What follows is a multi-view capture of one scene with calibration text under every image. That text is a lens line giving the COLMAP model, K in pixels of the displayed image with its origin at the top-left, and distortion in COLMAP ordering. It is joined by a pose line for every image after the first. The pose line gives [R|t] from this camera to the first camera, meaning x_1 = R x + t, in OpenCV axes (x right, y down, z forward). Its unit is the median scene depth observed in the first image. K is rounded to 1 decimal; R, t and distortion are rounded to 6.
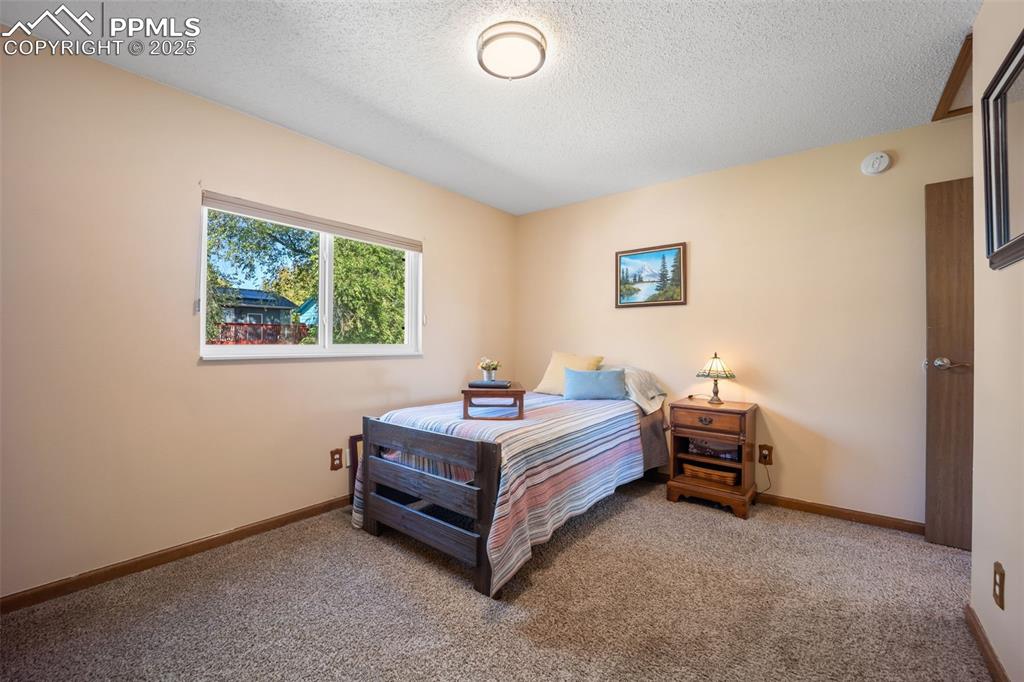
lens RADIAL K [[417.6, 0, 510.1], [0, 417.6, 338.8], [0, 0, 1]] dist [-0.019286, -0.000533]
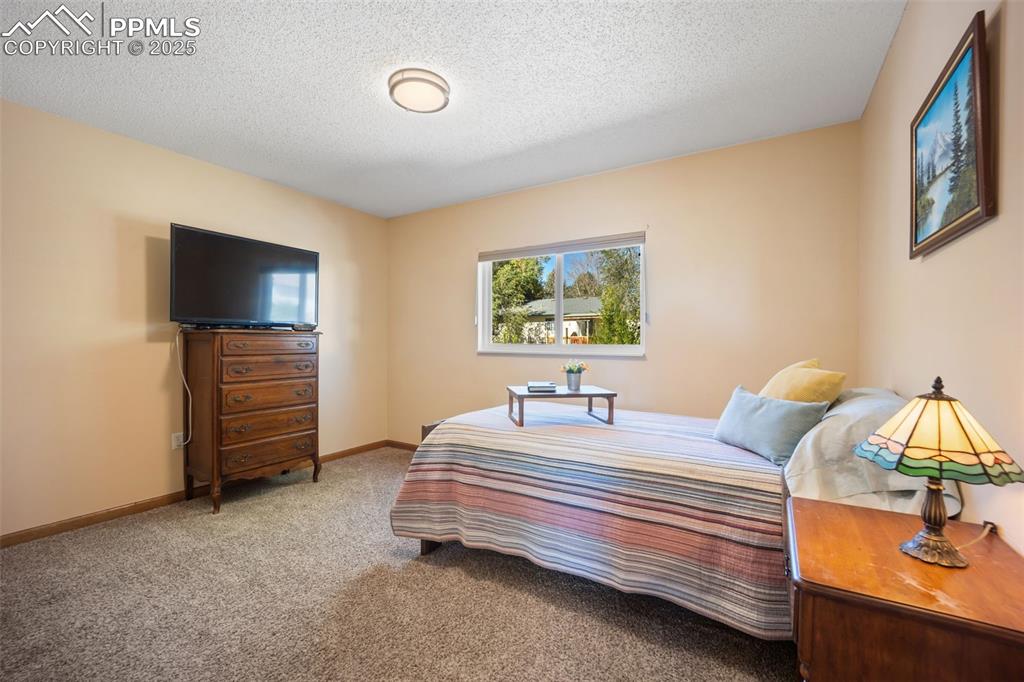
lens RADIAL K [[417.6, 0, 512.3], [0, 417.6, 342.6], [0, 0, 1]] dist [-0.019286, -0.000533]
pose [[0.118702, 0.000454, -0.992930, 0.975198], [0.005305, 0.999985, 0.001091, 0.008842], [0.992916, -0.005397, 0.118698, 0.908574]]
